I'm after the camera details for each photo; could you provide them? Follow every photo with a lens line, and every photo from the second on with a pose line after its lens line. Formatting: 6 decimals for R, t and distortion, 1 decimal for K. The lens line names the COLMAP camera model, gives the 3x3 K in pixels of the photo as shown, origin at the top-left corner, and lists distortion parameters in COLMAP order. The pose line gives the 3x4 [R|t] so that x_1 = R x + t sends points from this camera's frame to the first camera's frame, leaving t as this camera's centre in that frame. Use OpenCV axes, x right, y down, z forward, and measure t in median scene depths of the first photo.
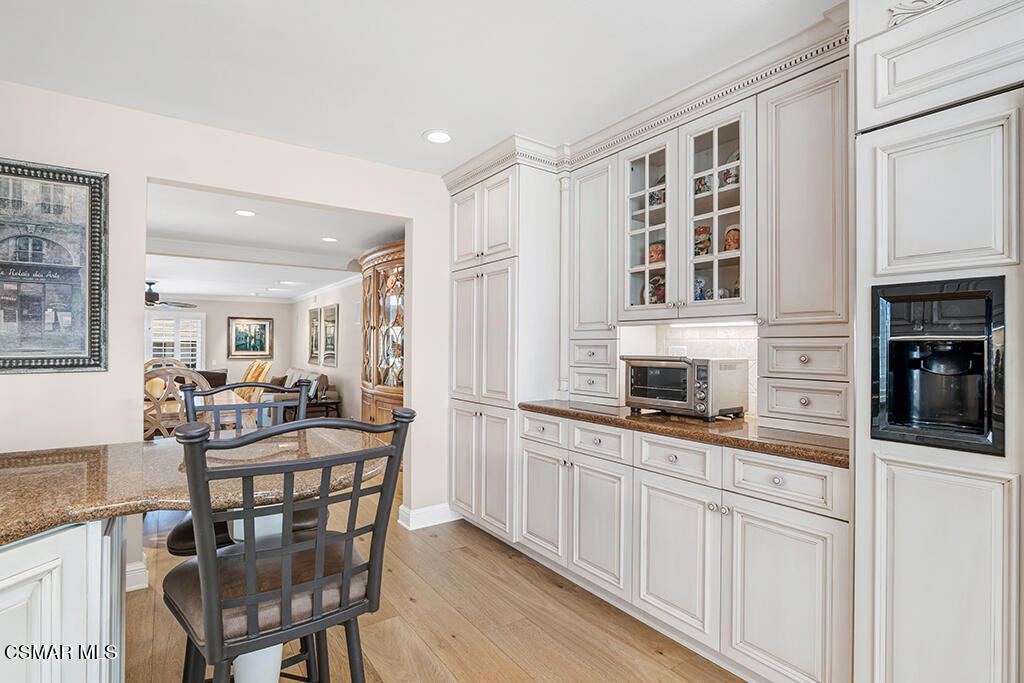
lens RADIAL K [[489.6, 0, 512.0], [0, 489.6, 341.5], [0, 0, 1]] dist [-0.026727, 0.000418]
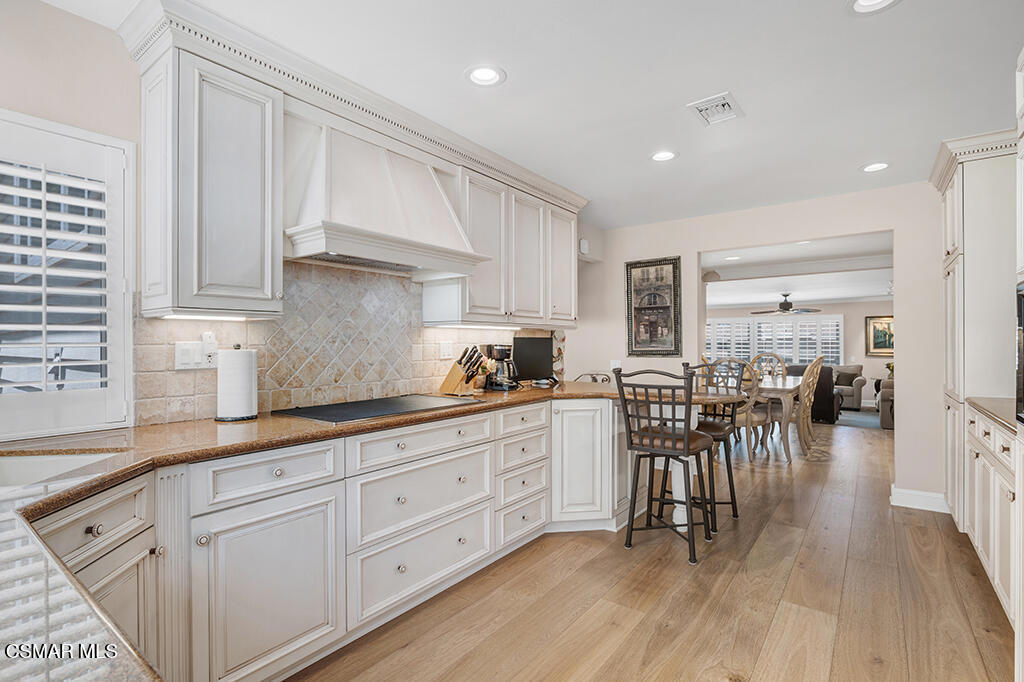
lens RADIAL K [[482.1, 0, 509.7], [0, 482.1, 342.8], [0, 0, 1]] dist [-0.019303, 0.000712]
pose [[0.293017, -0.009934, -0.956056, 0.821595], [0.015490, 0.999864, -0.005642, 0.002955], [0.955982, -0.013156, 0.293131, -0.238177]]
